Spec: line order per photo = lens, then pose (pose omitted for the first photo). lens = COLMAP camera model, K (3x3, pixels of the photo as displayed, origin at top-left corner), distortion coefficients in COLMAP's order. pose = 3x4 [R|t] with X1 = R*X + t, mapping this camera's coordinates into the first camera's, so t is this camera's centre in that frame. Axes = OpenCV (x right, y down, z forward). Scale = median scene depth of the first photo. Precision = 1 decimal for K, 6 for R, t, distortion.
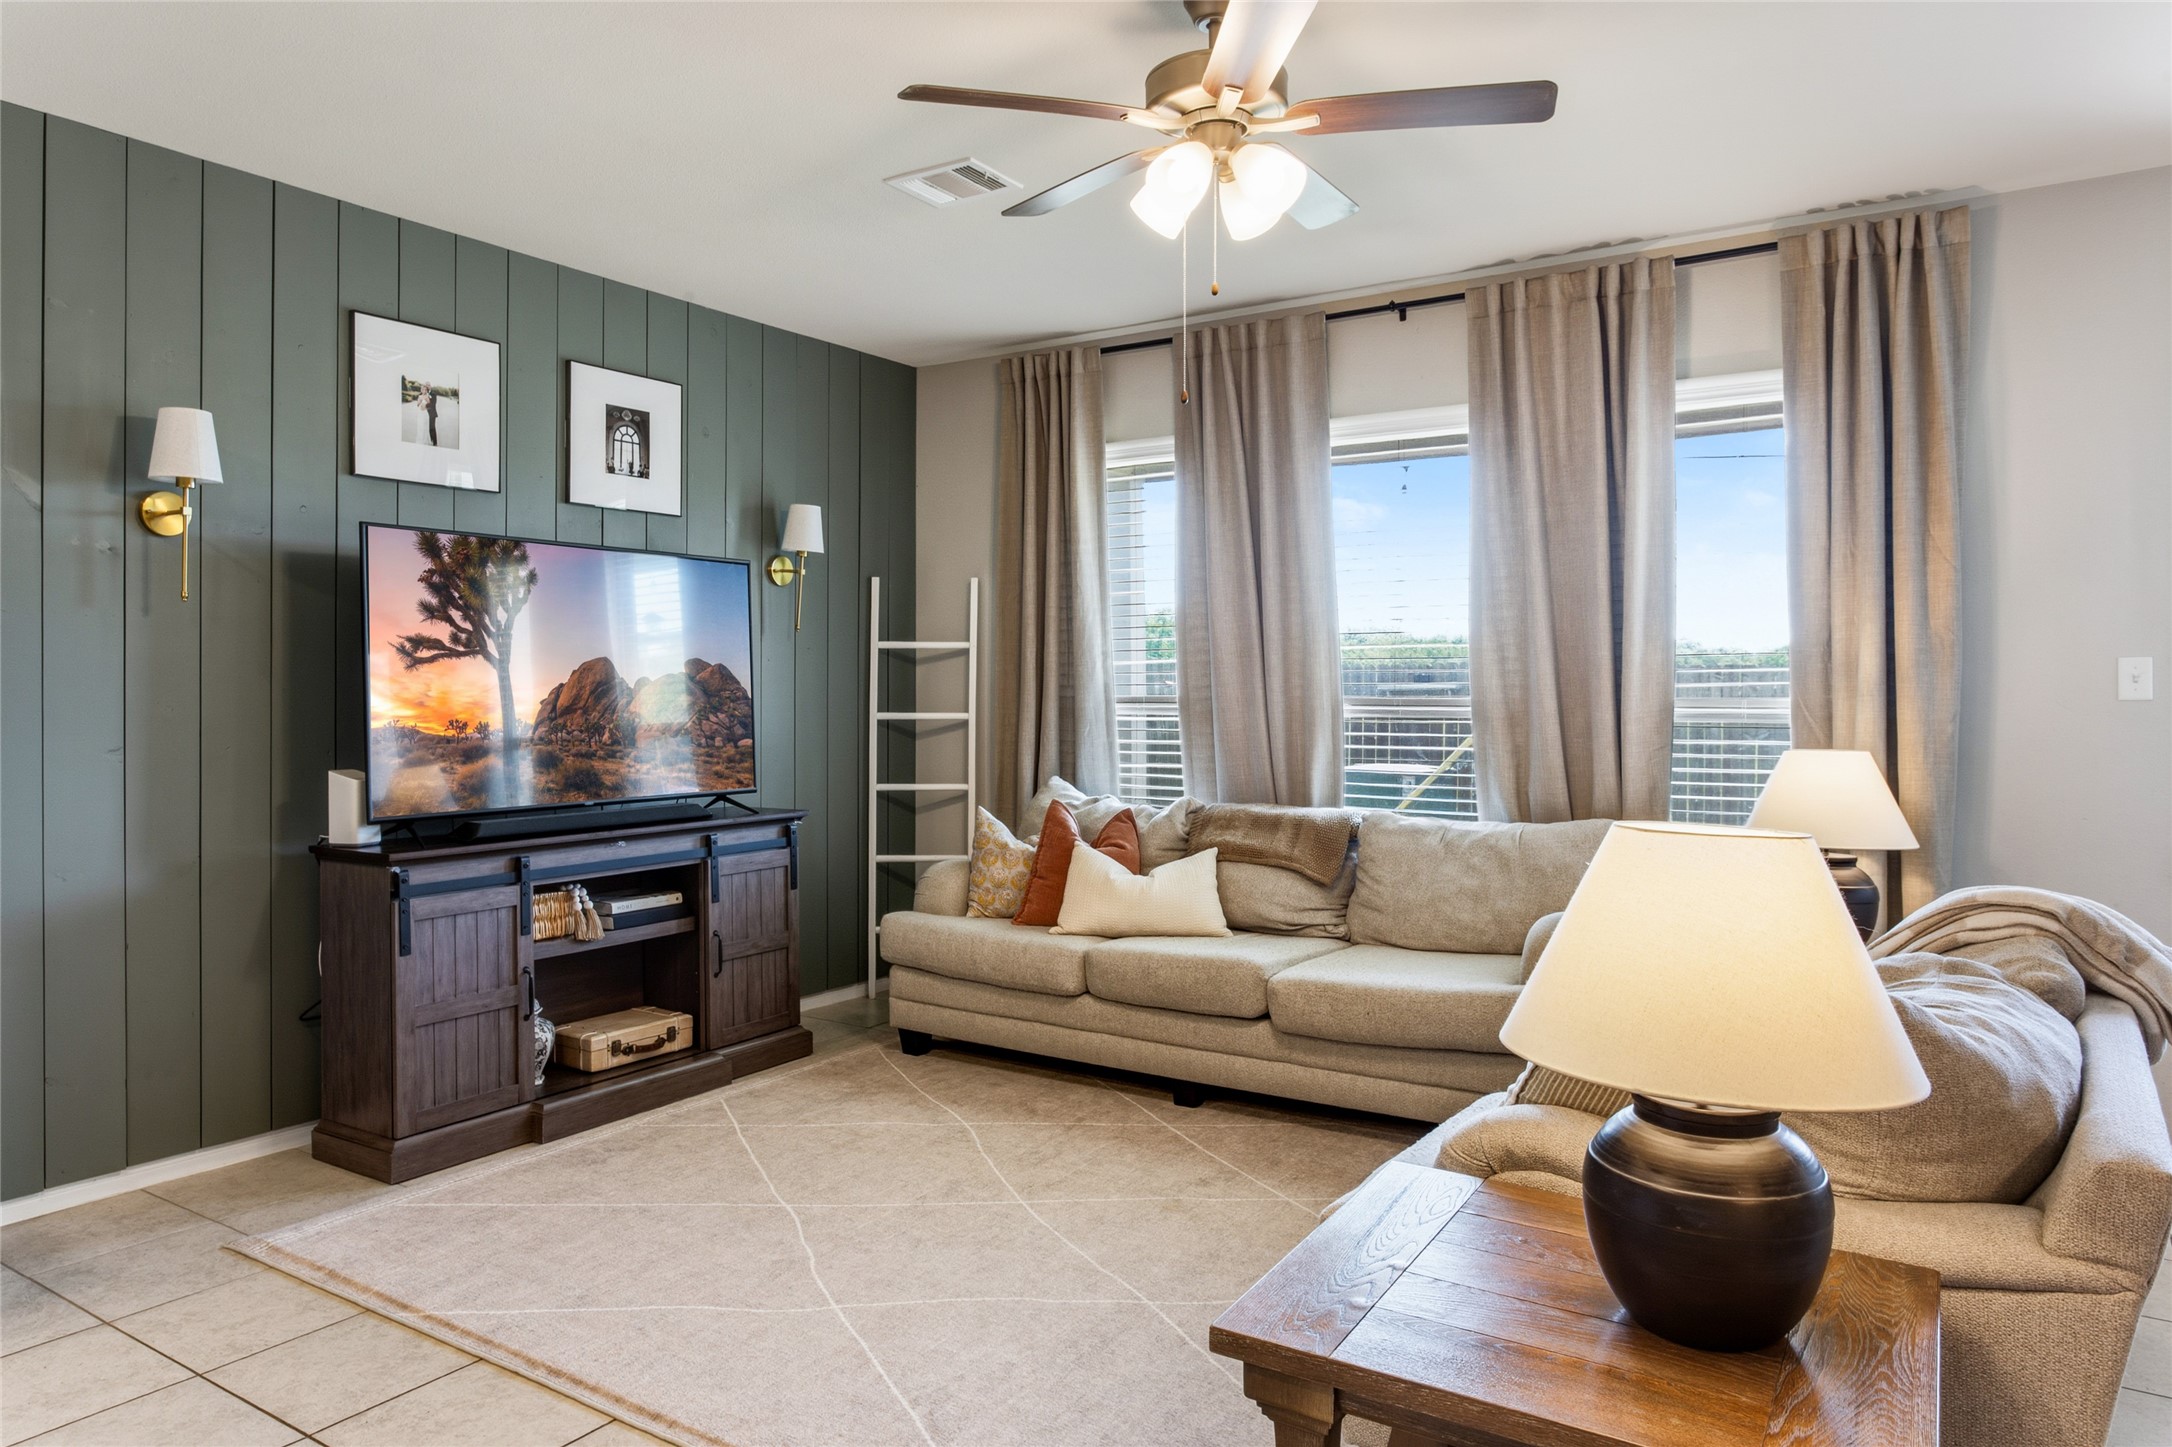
lens RADIAL K [[1403.8, 0, 1066.0], [0, 1403.8, 709.6], [0, 0, 1]] dist [0.011739, 0.000029]
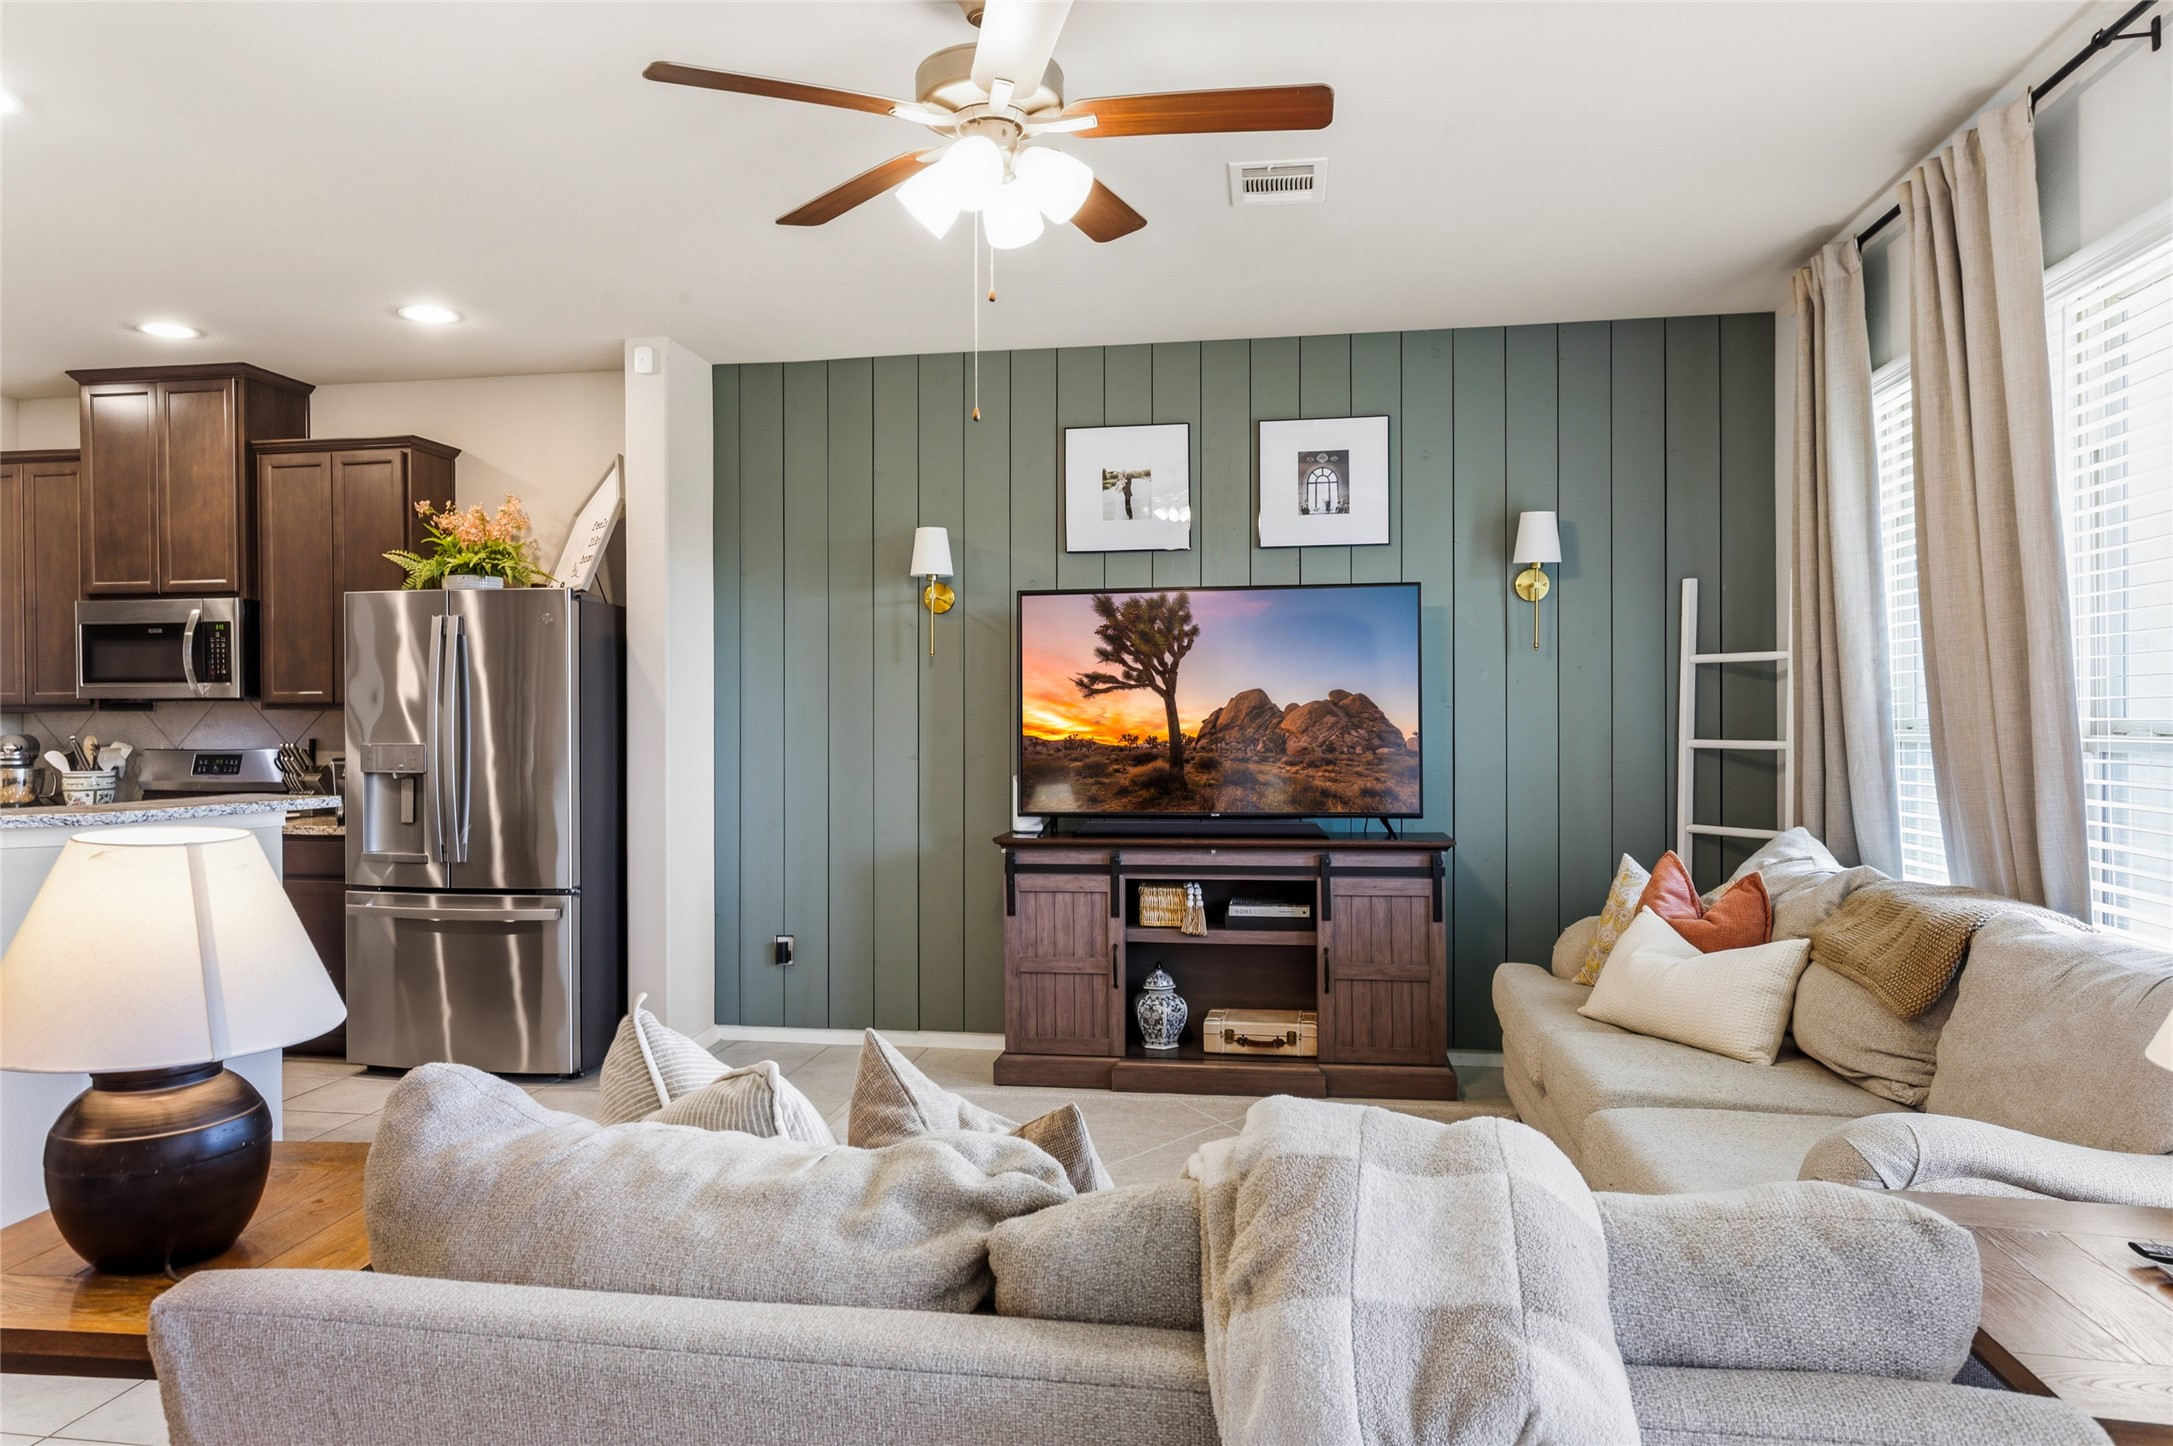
lens RADIAL K [[1404.5, 0, 1075.1], [0, 1404.5, 722.2], [0, 0, 1]] dist [0.011739, 0.000029]
pose [[0.427354, 0.002566, -0.904081, 0.641784], [-0.007475, 0.999972, -0.000695, -0.006428], [0.904053, 0.007055, 0.427361, 0.417454]]
